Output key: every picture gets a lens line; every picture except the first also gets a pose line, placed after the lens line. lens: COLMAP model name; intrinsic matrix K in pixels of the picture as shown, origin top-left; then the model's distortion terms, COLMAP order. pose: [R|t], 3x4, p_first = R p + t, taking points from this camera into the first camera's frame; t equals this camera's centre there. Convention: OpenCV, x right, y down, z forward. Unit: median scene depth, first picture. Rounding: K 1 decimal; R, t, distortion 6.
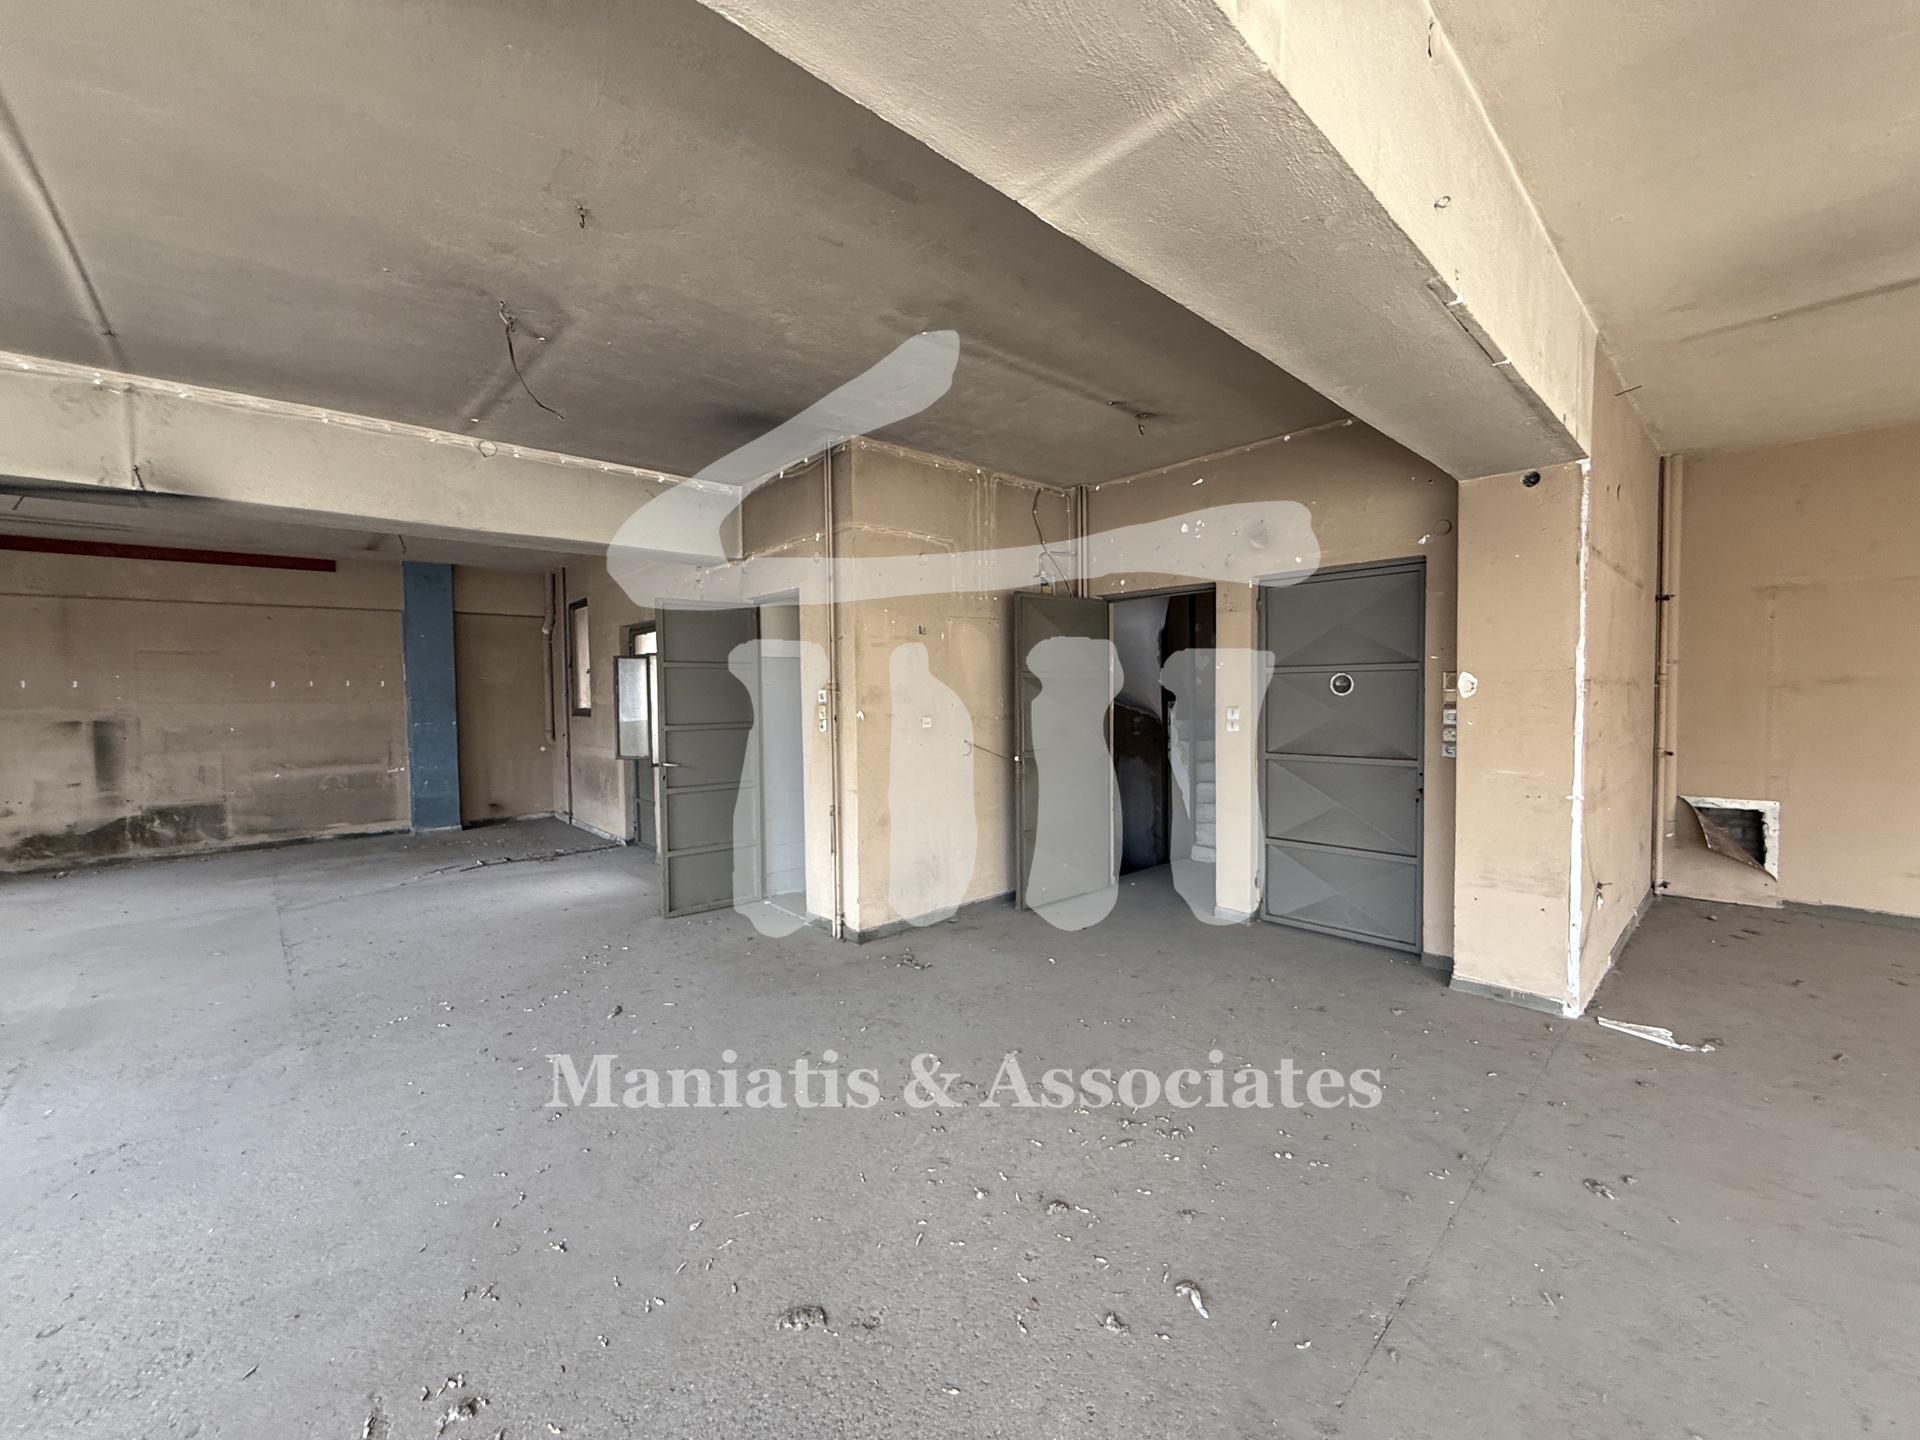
lens RADIAL K [[765.9, 0, 953.7], [0, 765.9, 718.8], [0, 0, 1]] dist [-0.000773, 0.000266]
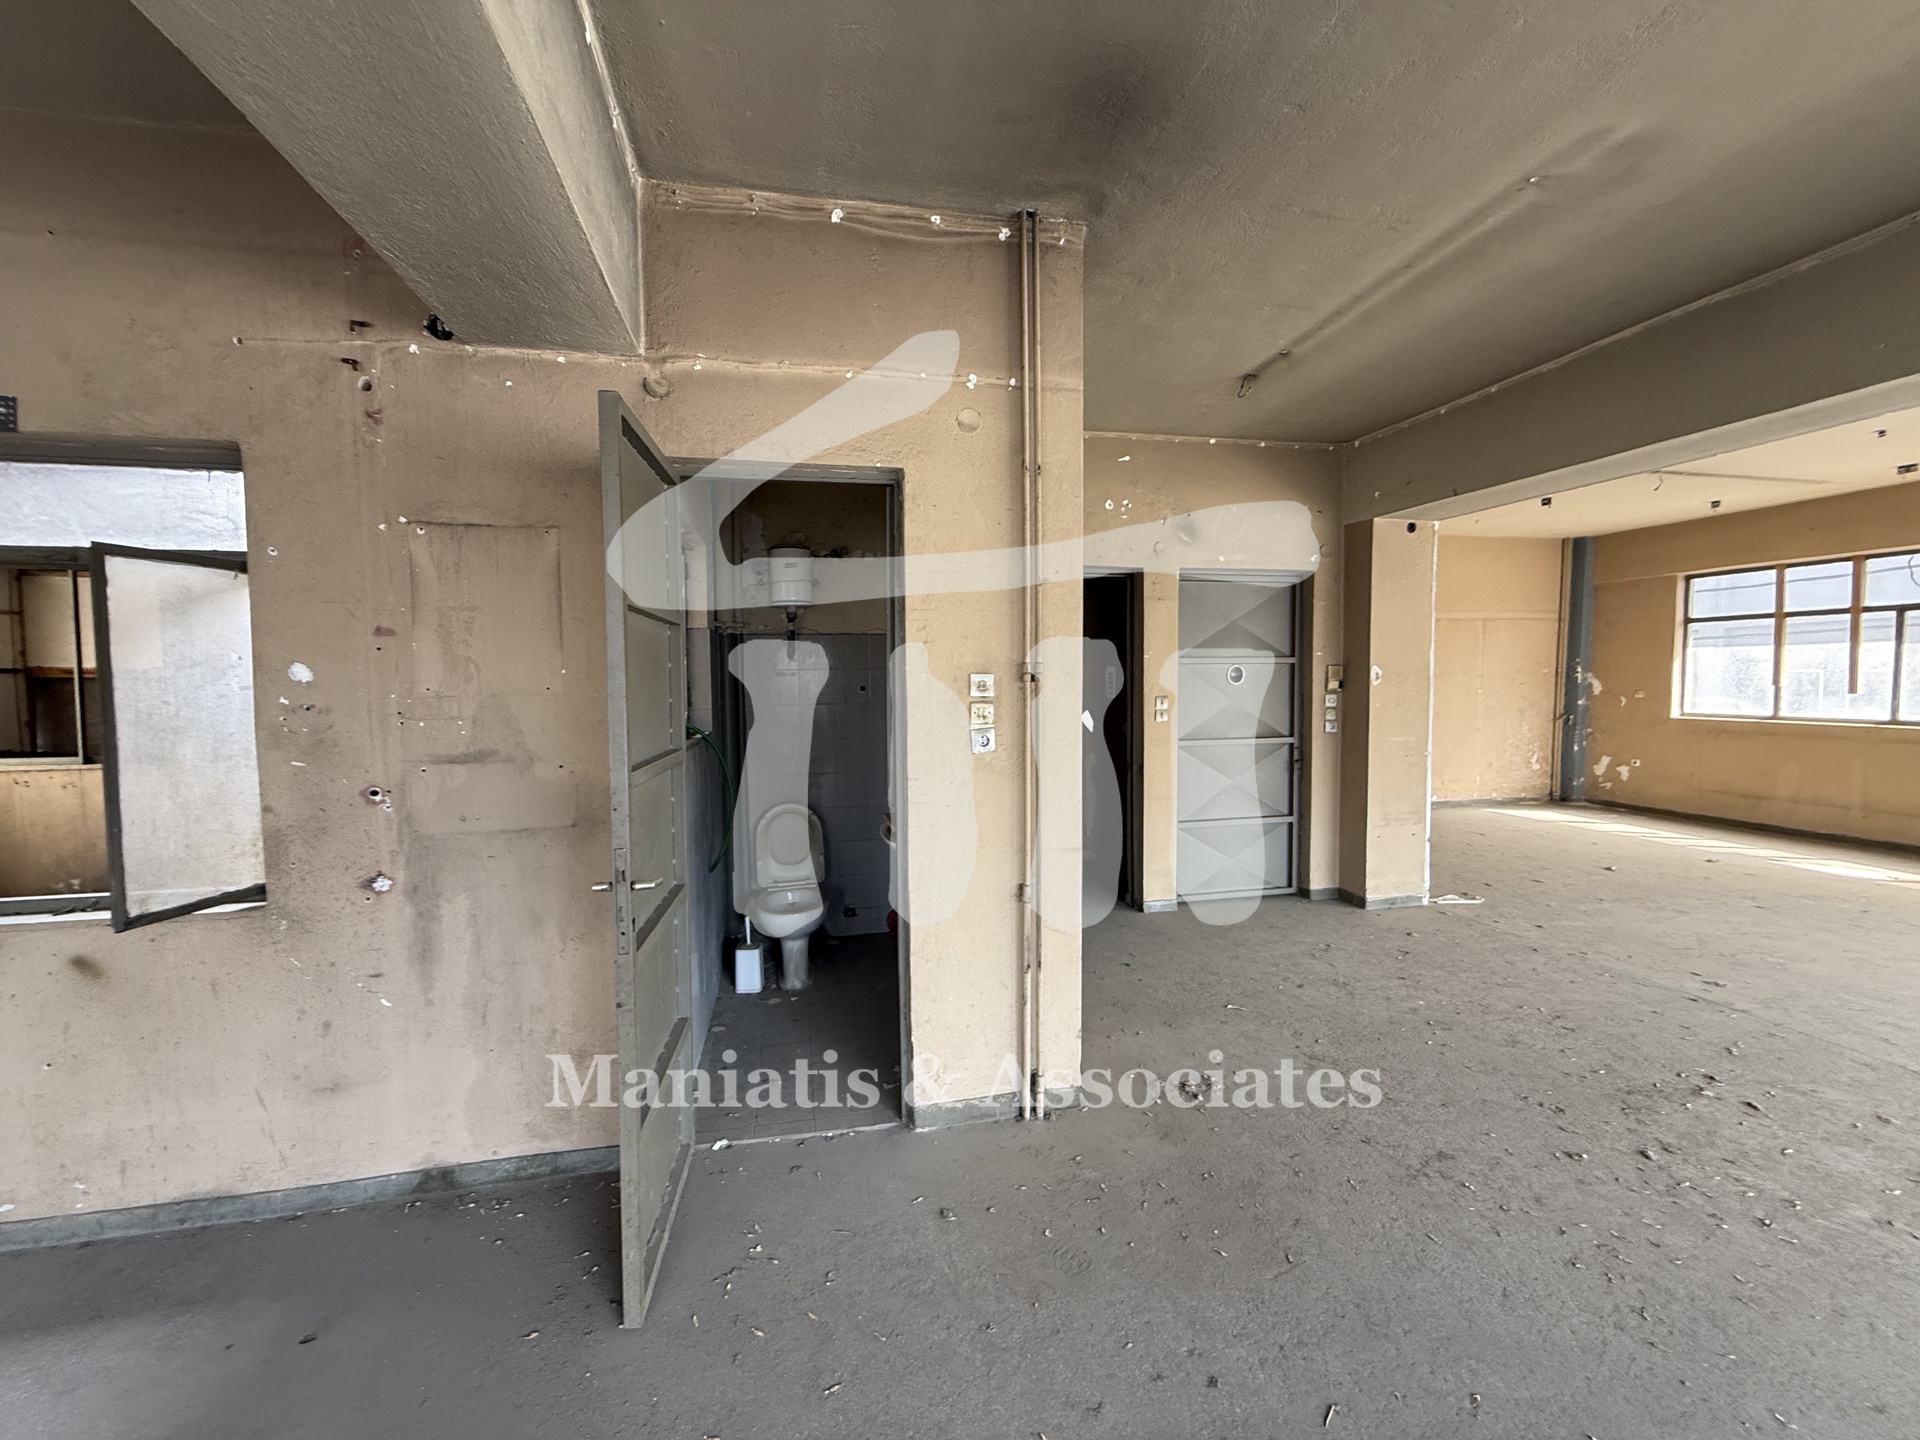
lens RADIAL K [[765.9, 0, 953.7], [0, 765.9, 718.8], [0, 0, 1]] dist [-0.000773, 0.000266]
pose [[0.502716, -0.037734, 0.863628, -0.623186], [0.035073, 0.999115, 0.023238, -0.019266], [-0.863740, 0.018608, 0.503595, 0.726531]]
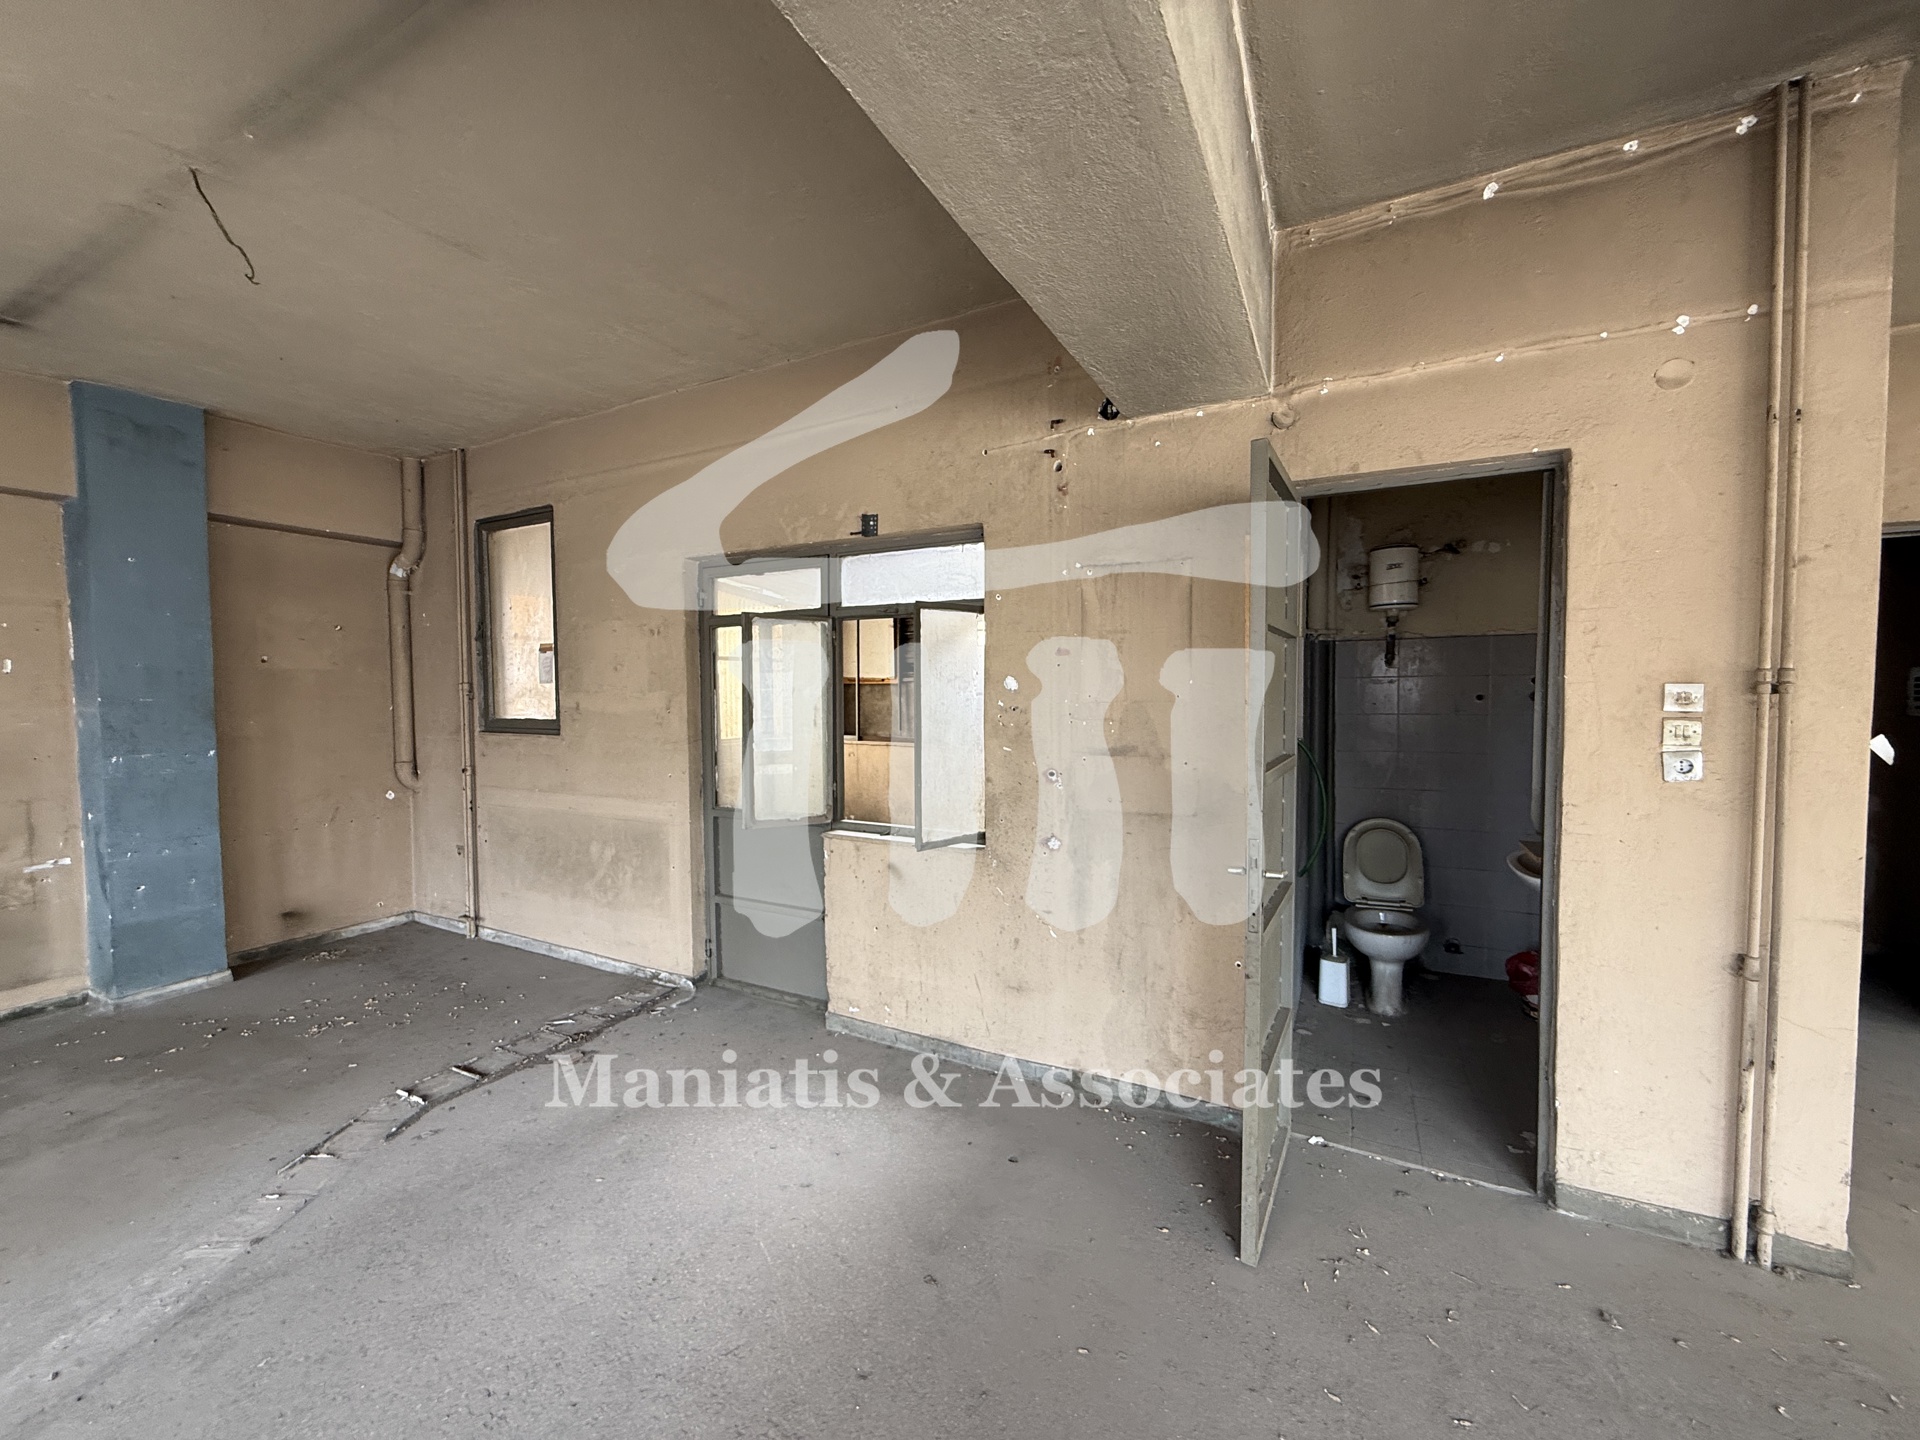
lens RADIAL K [[765.9, 0, 953.7], [0, 765.9, 718.8], [0, 0, 1]] dist [-0.000773, 0.000266]
pose [[0.938337, -0.008957, 0.345606, -0.684034], [0.008777, 0.999959, 0.002086, -0.022048], [-0.345610, 0.001076, 0.938378, 0.715693]]
